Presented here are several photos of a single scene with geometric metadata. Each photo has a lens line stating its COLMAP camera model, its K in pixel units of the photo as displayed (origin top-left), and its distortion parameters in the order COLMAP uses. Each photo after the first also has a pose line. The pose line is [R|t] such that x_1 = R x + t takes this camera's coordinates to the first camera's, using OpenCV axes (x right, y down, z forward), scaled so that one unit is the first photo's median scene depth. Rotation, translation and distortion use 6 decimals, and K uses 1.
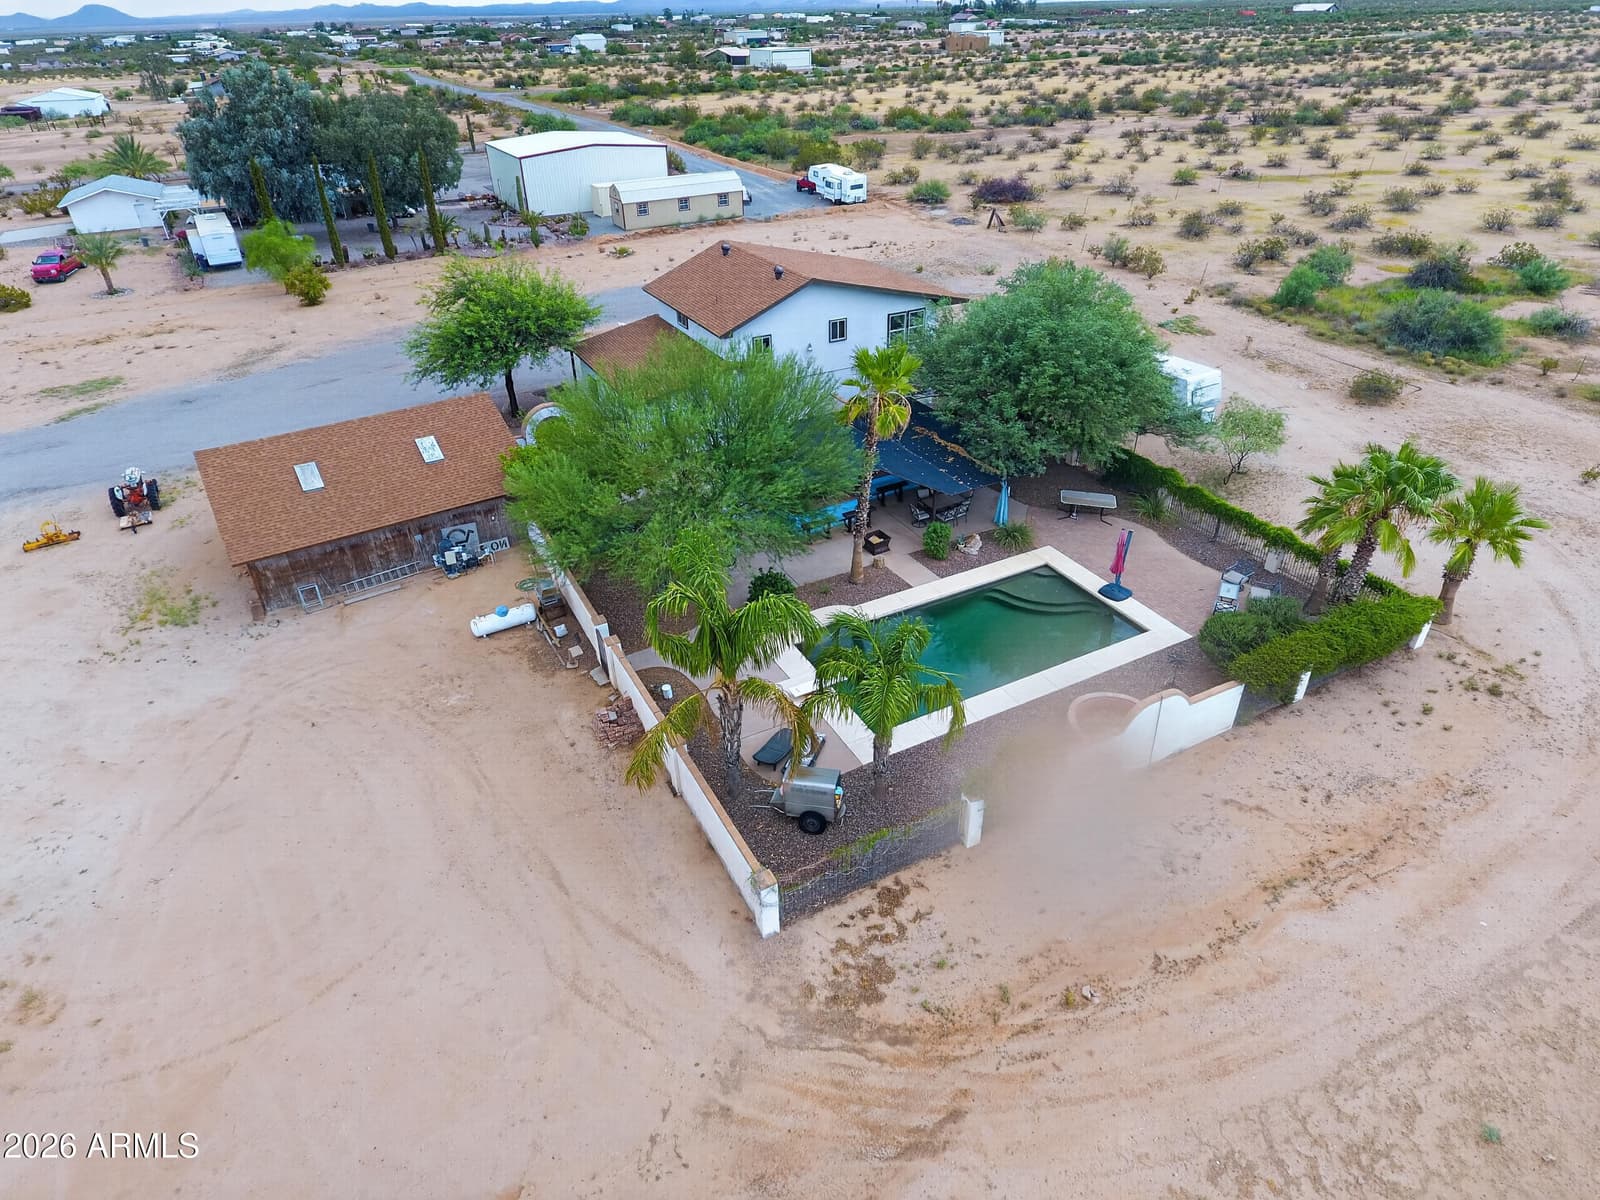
lens RADIAL K [[945.8, 0, 800.0], [0, 945.8, 600.0], [0, 0, 1]] dist [-0.002524, -0.003155]
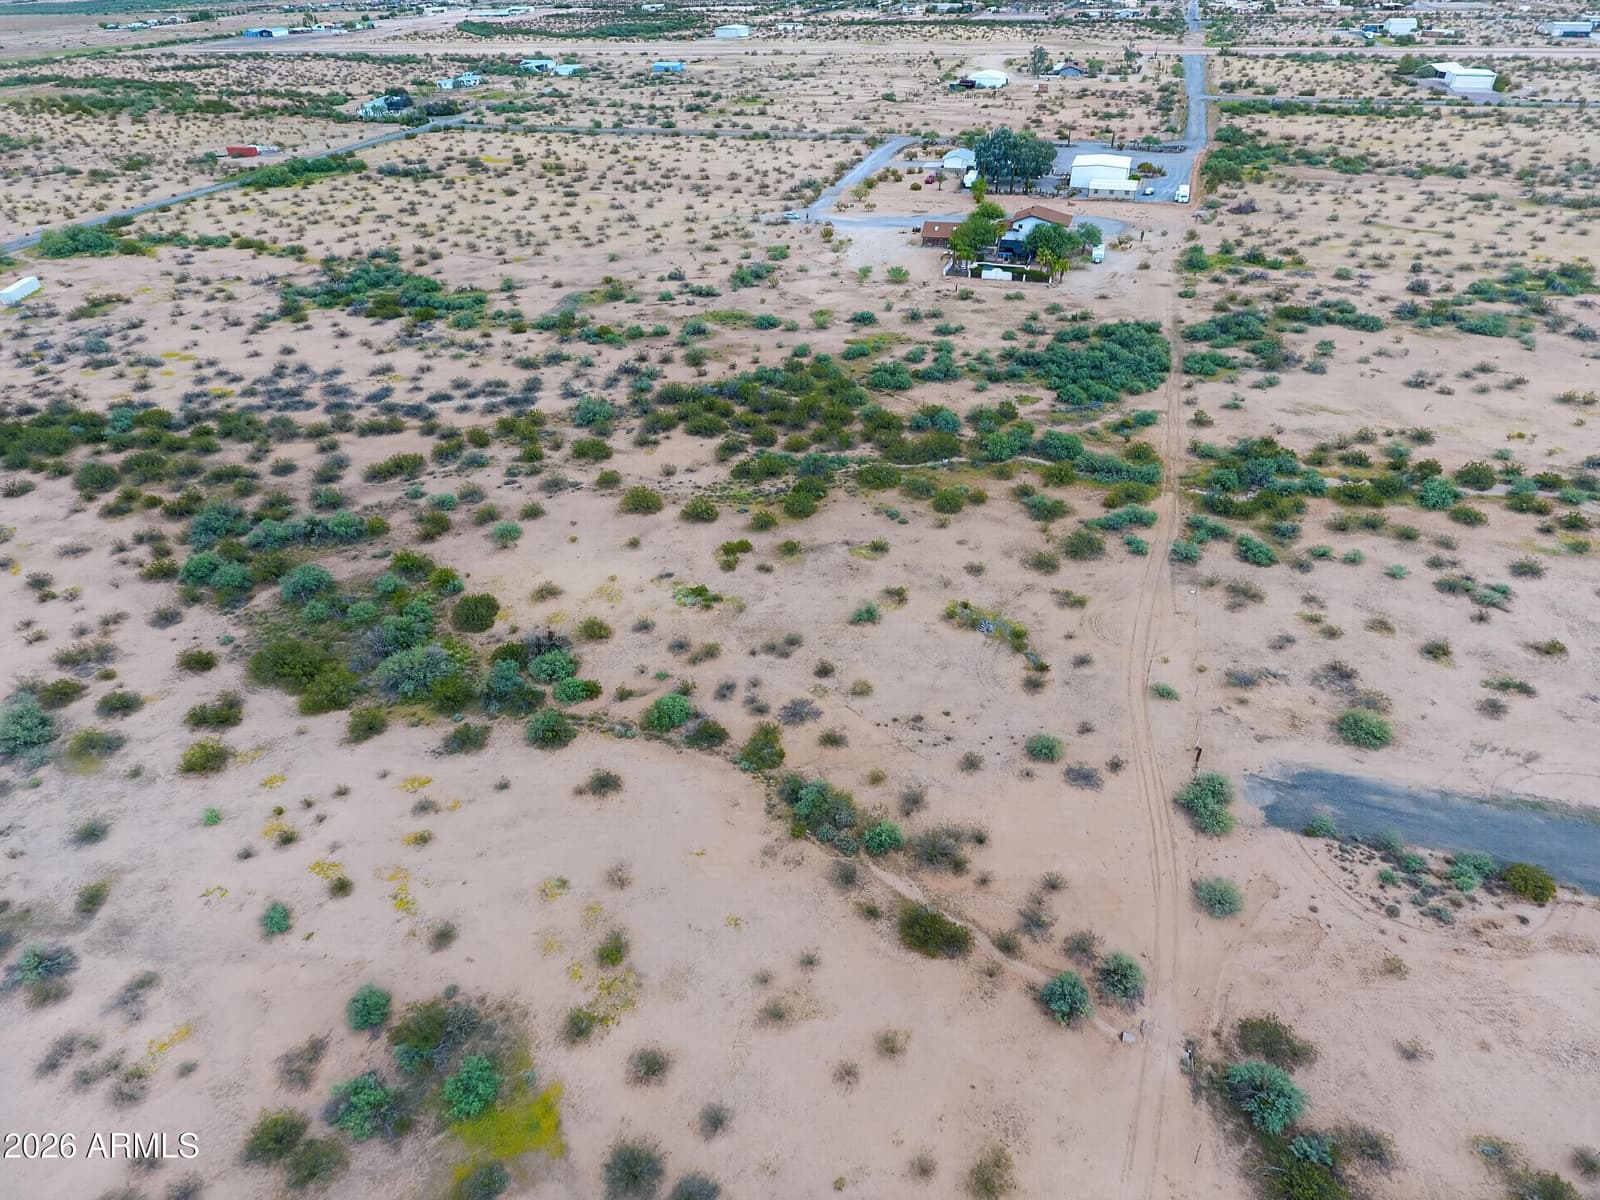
lens RADIAL K [[945.8, 0, 800.0], [0, 945.8, 600.0], [0, 0, 1]] dist [-0.002524, -0.003155]
pose [[0.681525, 0.429296, -0.592645, 3.508155], [-0.380060, 0.899707, 0.214665, 1.046657], [0.625362, 0.078941, 0.776332, -4.109562]]
